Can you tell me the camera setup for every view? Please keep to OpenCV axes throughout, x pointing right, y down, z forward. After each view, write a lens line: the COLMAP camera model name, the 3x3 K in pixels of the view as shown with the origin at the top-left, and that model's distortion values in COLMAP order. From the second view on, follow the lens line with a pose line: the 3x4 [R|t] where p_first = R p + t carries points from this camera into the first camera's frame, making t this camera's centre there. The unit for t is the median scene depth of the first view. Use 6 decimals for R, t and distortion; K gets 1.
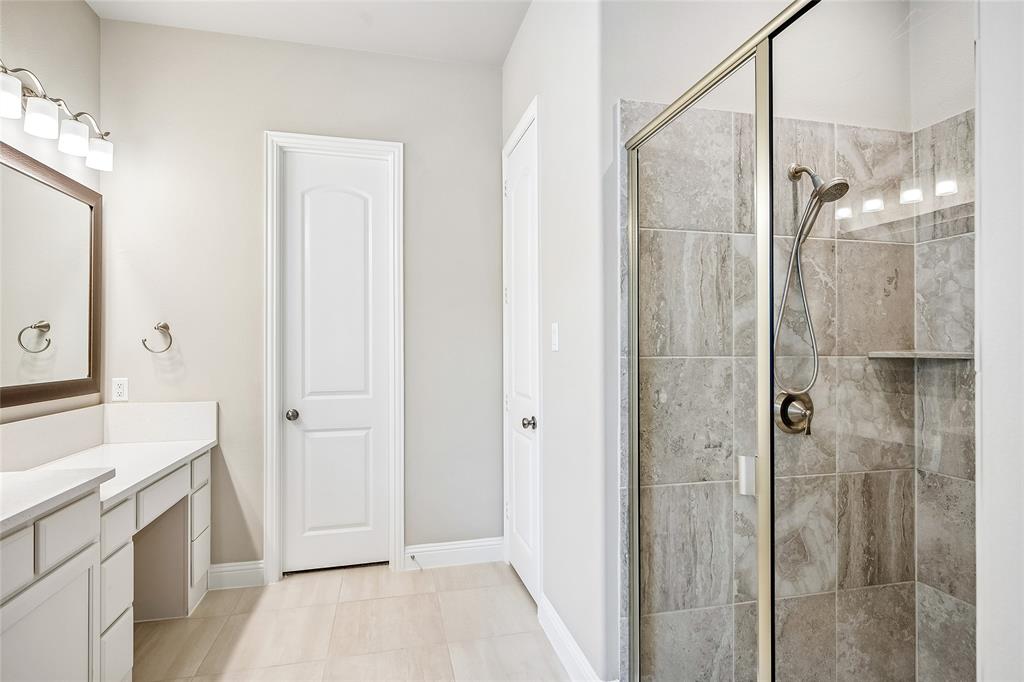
lens RADIAL K [[535.3, 0, 509.9], [0, 535.3, 335.4], [0, 0, 1]] dist [0.000939, -0.000541]
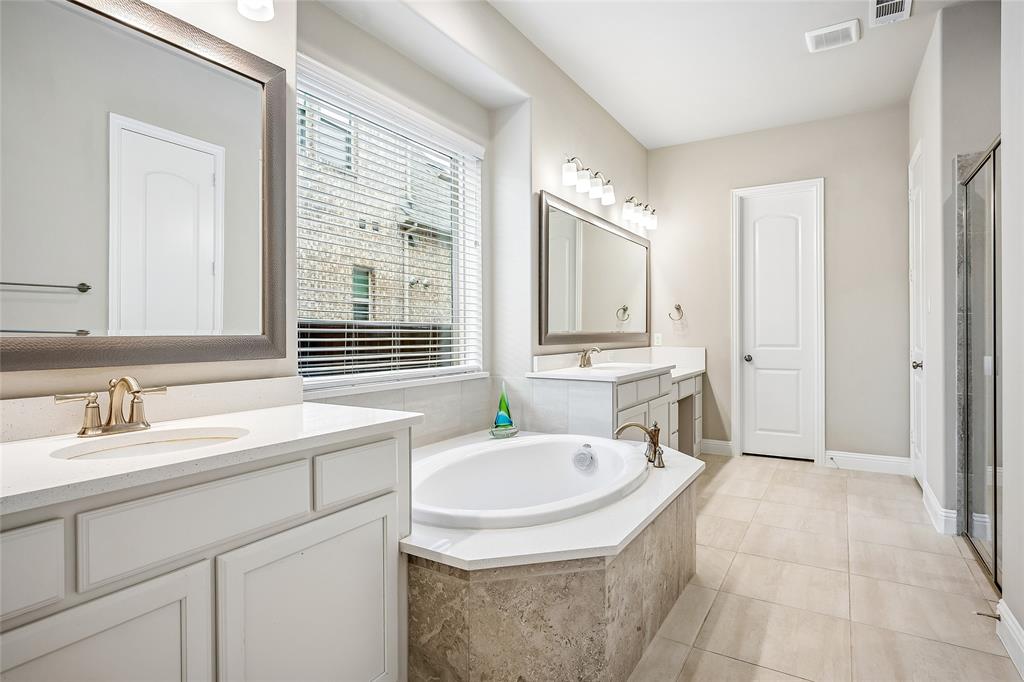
lens RADIAL K [[535.3, 0, 509.9], [0, 535.3, 335.4], [0, 0, 1]] dist [0.000939, -0.000541]
pose [[0.706201, 0.005898, -0.707987, 0.254428], [0.012983, 0.999689, 0.021277, 0.035269], [0.707892, -0.024218, 0.705905, -0.714688]]
